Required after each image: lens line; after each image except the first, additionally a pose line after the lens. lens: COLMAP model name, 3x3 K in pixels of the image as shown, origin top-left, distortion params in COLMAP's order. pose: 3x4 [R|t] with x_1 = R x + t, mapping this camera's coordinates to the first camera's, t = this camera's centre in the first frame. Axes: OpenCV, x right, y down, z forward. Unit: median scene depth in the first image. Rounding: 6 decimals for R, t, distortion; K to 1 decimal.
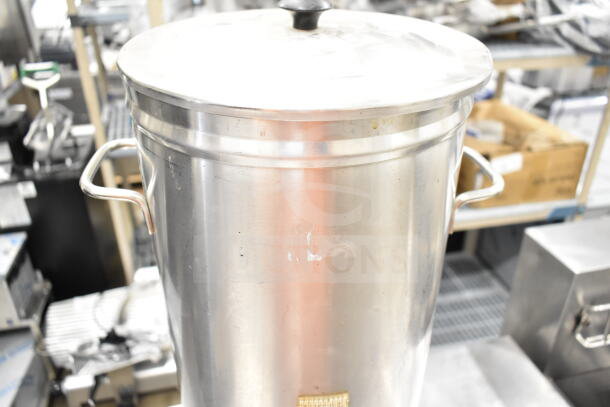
lens RADIAL K [[467.2, 0, 307.7], [0, 467.2, 201.7], [0, 0, 1]] dist [-0.023300, 0.011132]
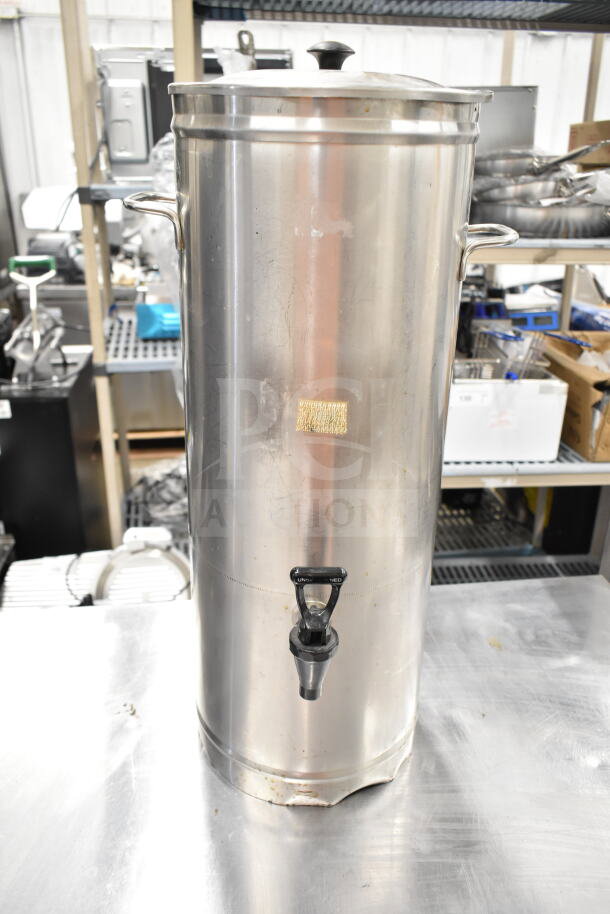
lens RADIAL K [[700.0, 0, 302.8], [0, 700.0, 455.2], [0, 0, 1]] dist [-0.023300, 0.011132]
pose [[0.991735, 0.068442, -0.108526, 0.027077], [-0.077760, 0.993420, -0.084084, 0.107174], [0.102057, 0.091828, 0.990531, -0.094788]]
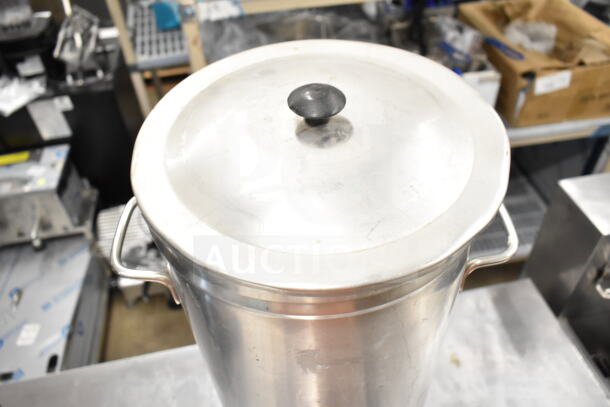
lens RADIAL K [[467.2, 0, 309.5], [0, 467.2, 202.6], [0, 0, 1]] dist [-0.023300, 0.011132]
pose [[0.997372, 0.009848, -0.071781, 0.006730], [0.008829, 0.966819, 0.255309, -0.070235], [0.071913, -0.255272, 0.964191, 0.003303]]
